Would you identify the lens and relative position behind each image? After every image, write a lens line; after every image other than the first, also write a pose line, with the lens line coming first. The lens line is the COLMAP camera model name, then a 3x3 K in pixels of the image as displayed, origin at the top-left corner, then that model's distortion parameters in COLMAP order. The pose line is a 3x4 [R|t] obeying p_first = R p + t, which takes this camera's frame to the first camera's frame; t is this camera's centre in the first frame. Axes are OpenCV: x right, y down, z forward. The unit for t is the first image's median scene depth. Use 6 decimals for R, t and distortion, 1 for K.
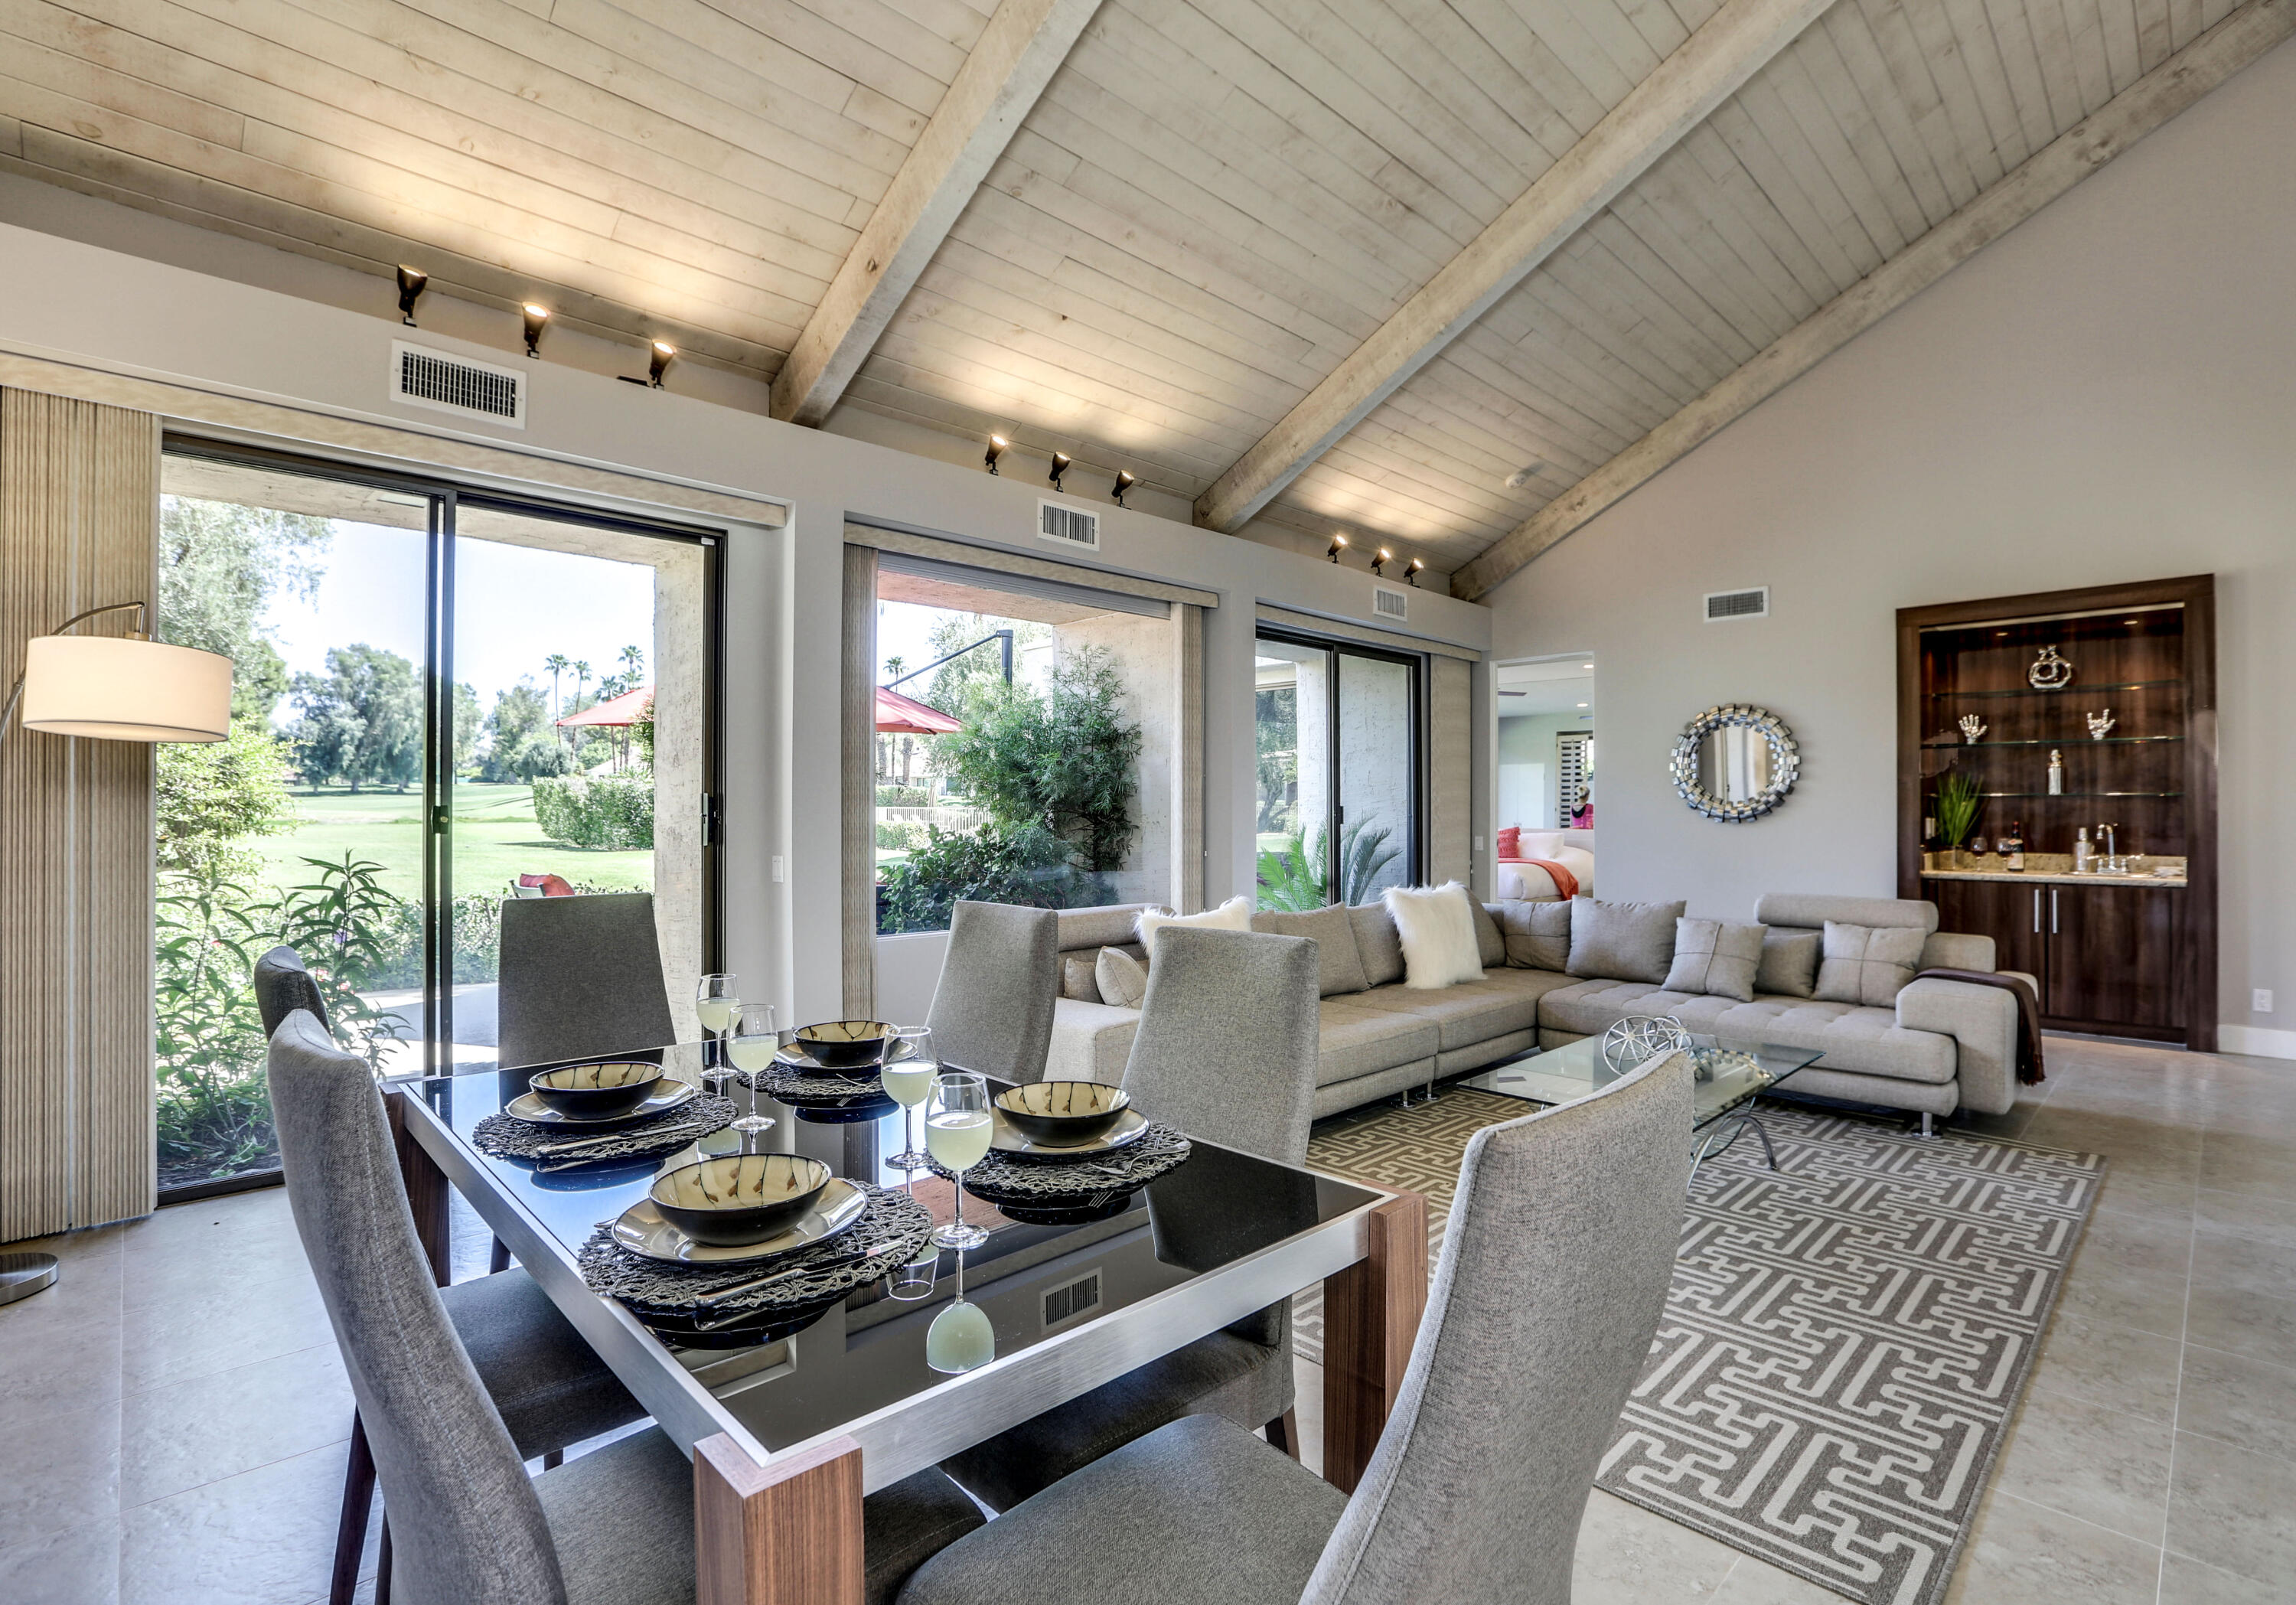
lens RADIAL K [[1092.6, 0, 1150.9], [0, 1092.6, 796.1], [0, 0, 1]] dist [-0.031777, 0.011930]
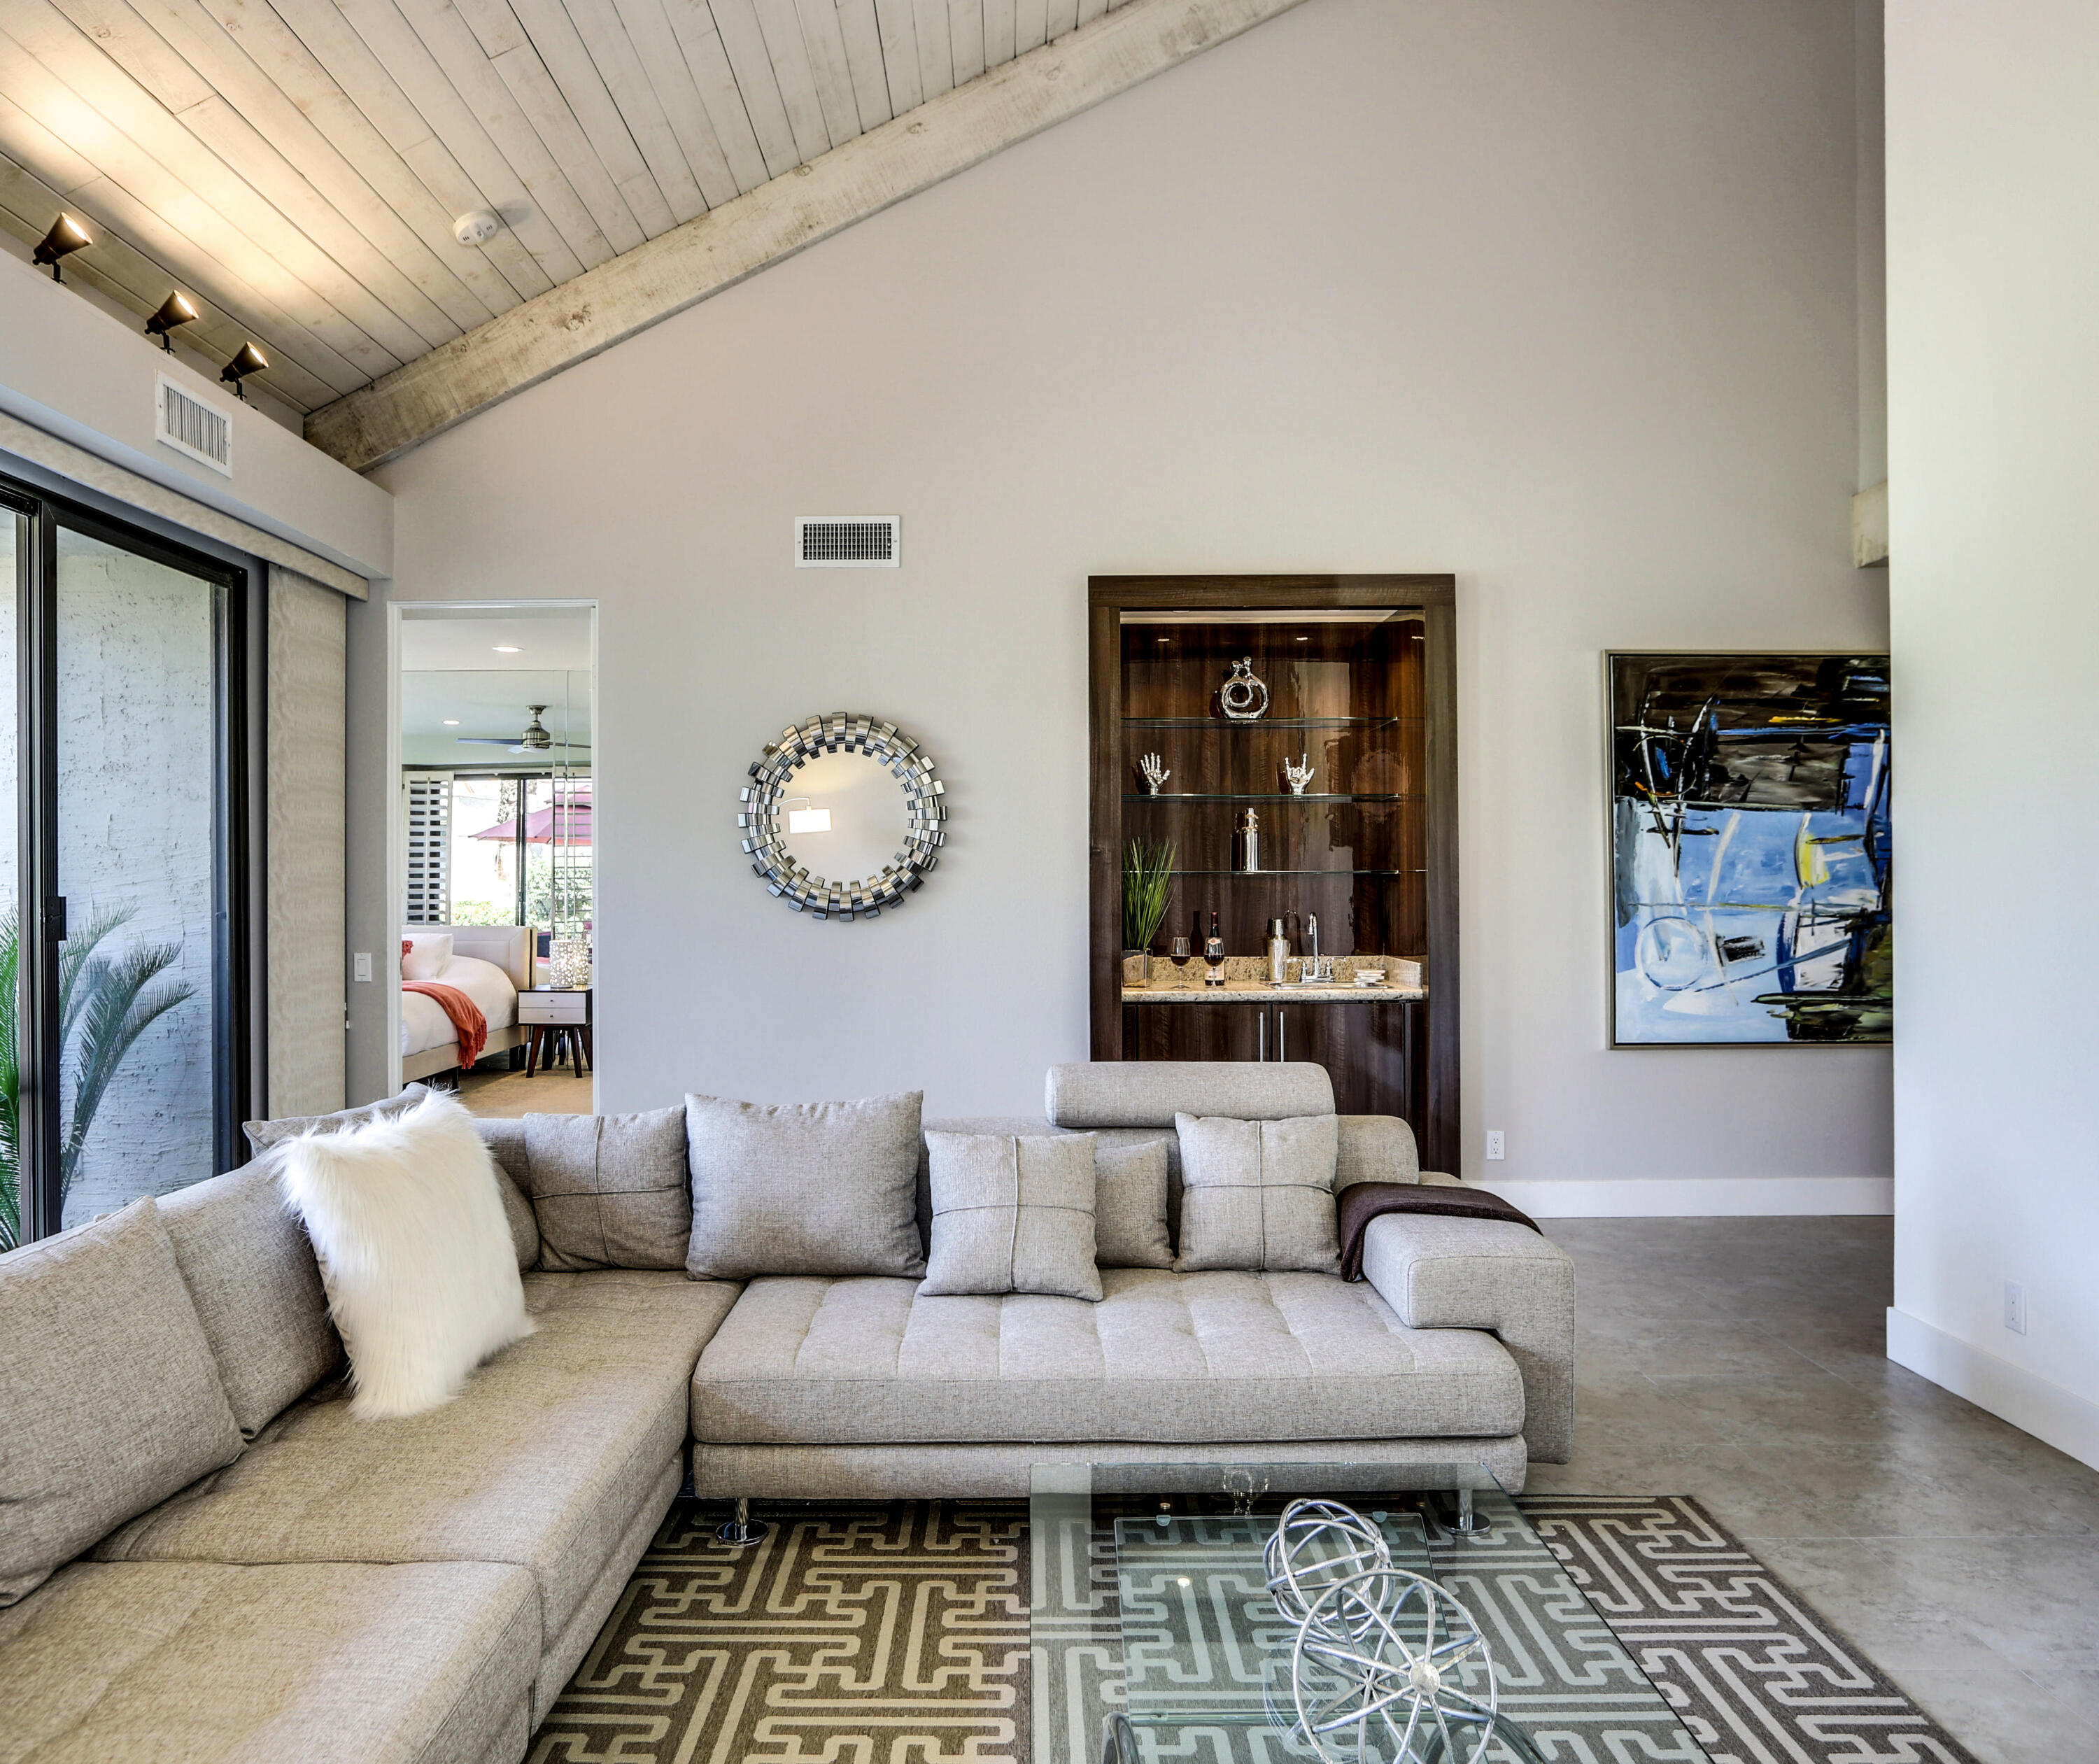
lens RADIAL K [[1526.4, 0, 1017.8], [0, 1526.4, 874.6], [0, 0, 1]] dist [-0.059346, 0.058997]
pose [[0.704633, -0.000473, 0.709572, 0.031564], [-0.003061, 0.999988, 0.003706, -0.003003], [-0.709565, -0.004784, 0.704624, 0.414693]]
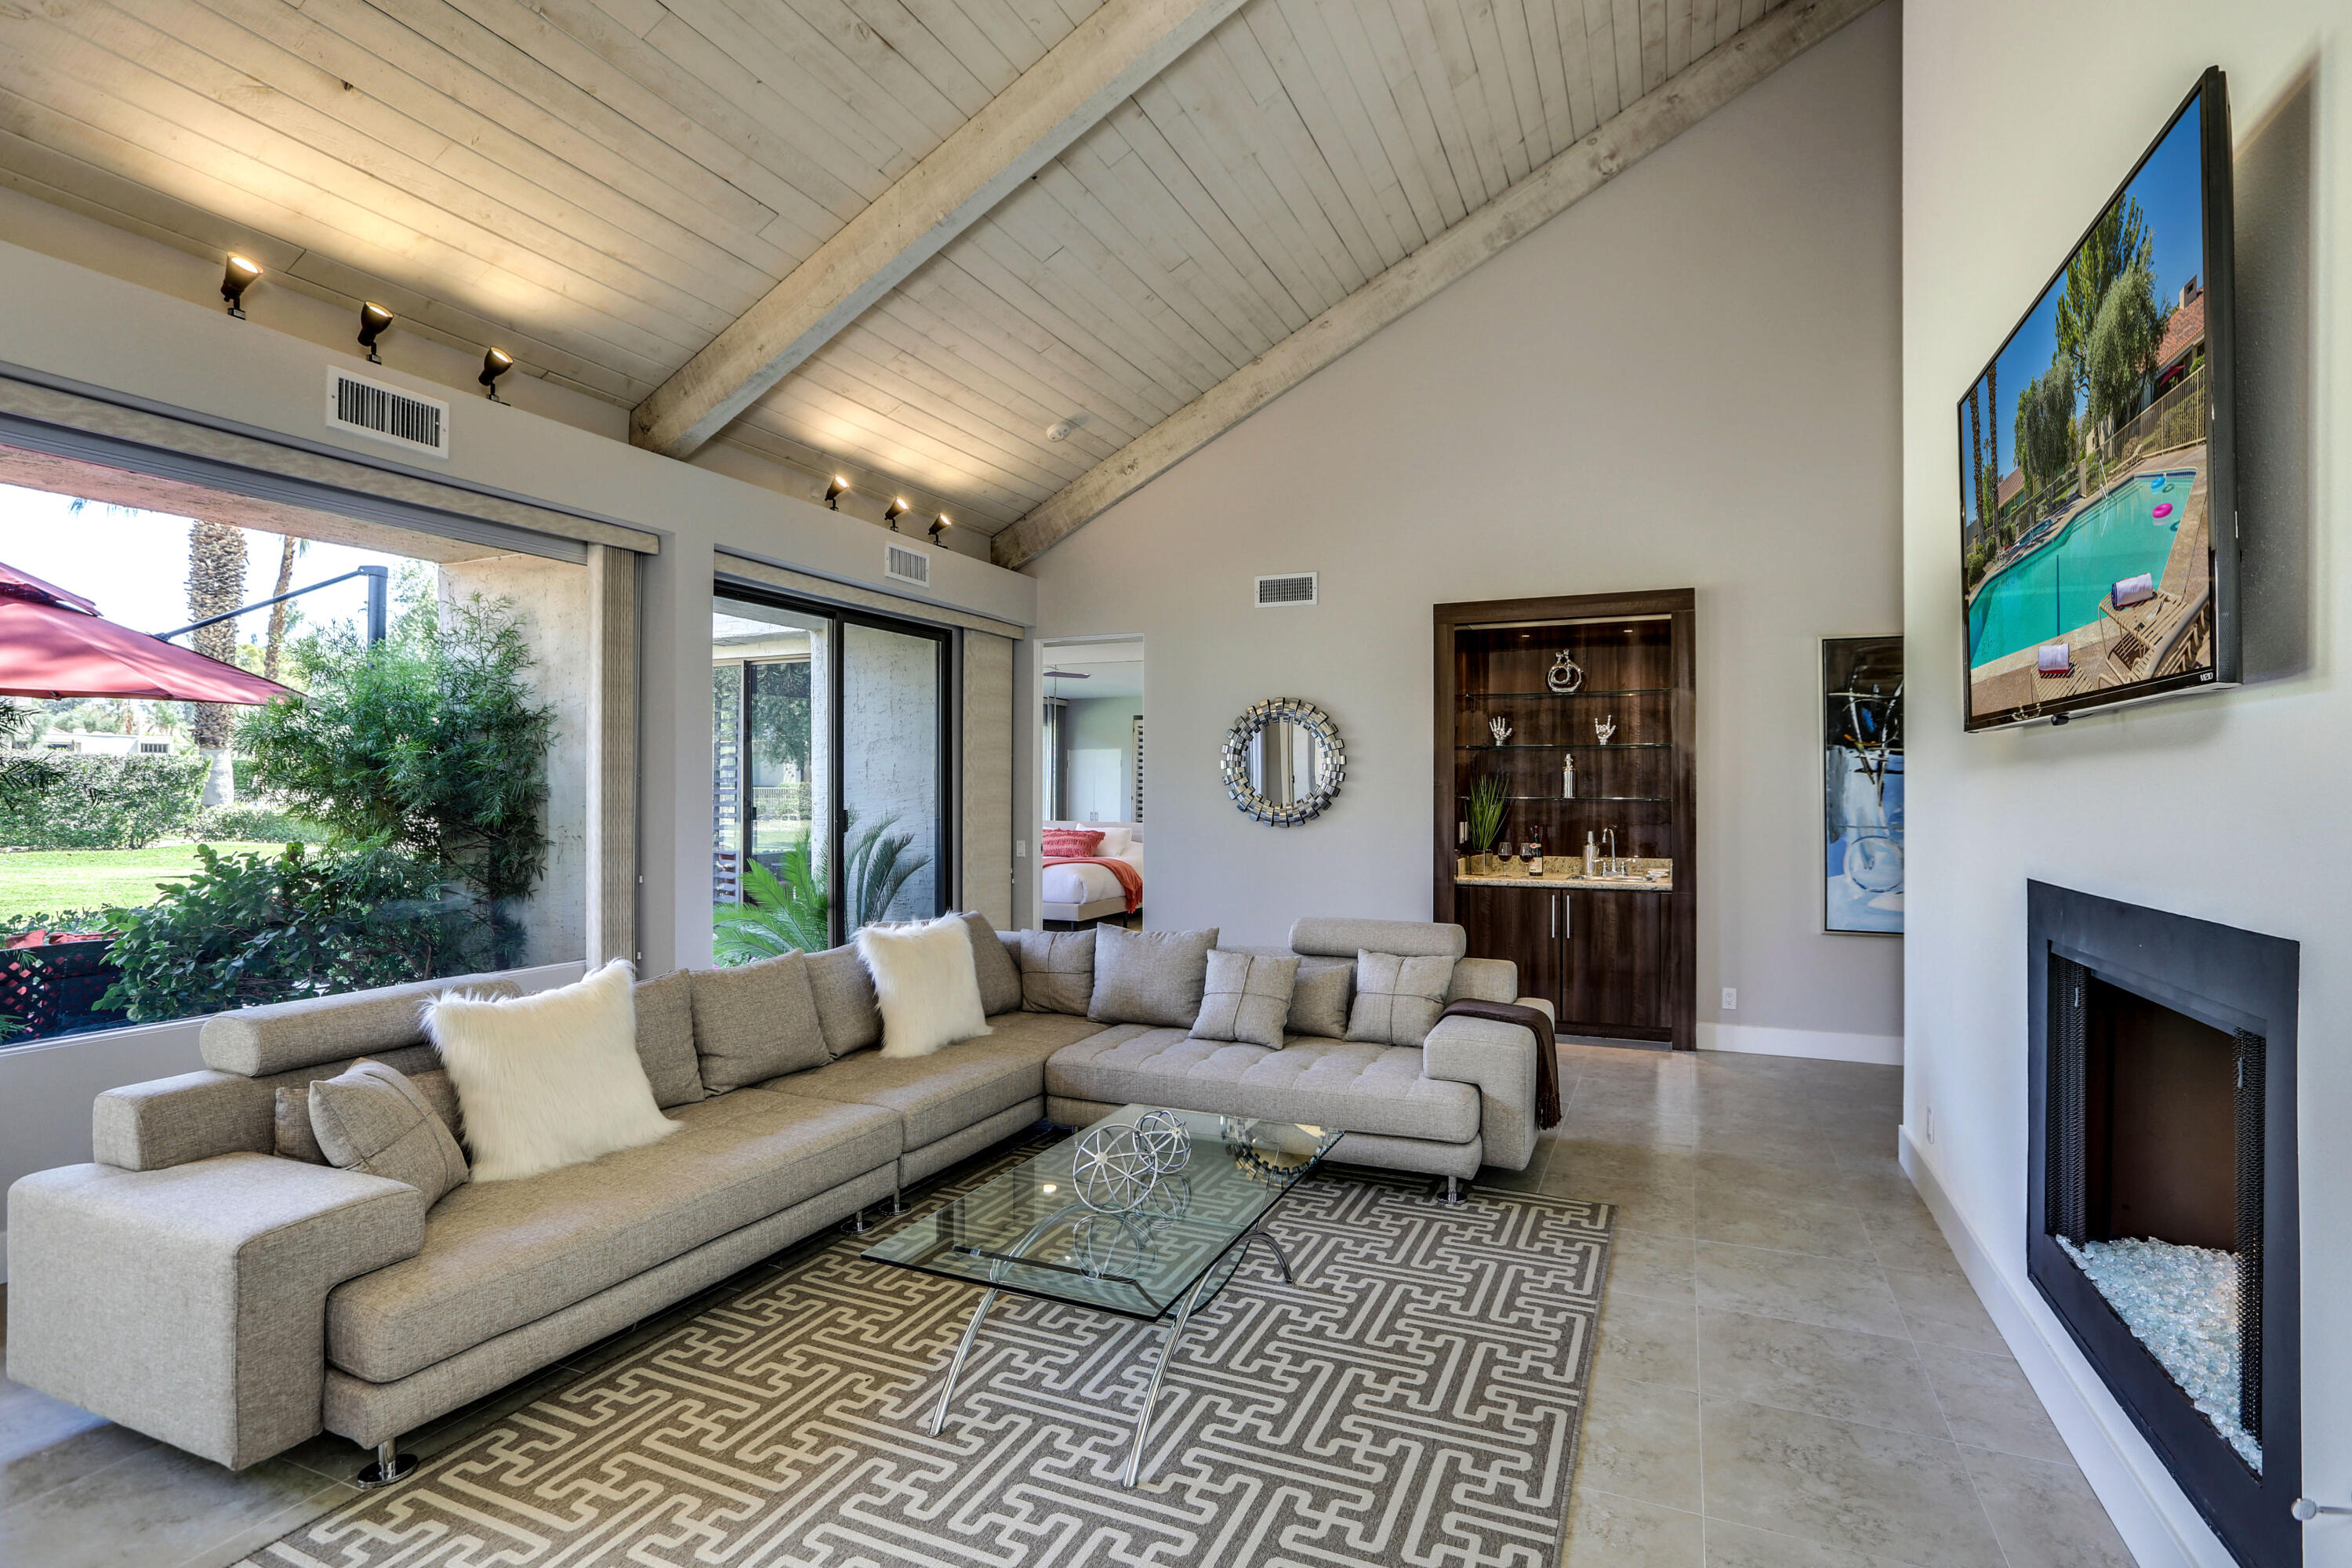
lens RADIAL K [[1155.4, 0, 1176.0], [0, 1155.4, 784.0], [0, 0, 1]] dist [-0.056093, 0.048775]
pose [[0.930290, 0.001770, 0.366821, 0.105766], [-0.004858, 0.999960, 0.007496, -0.021242], [-0.366793, -0.008756, 0.930261, 0.135285]]
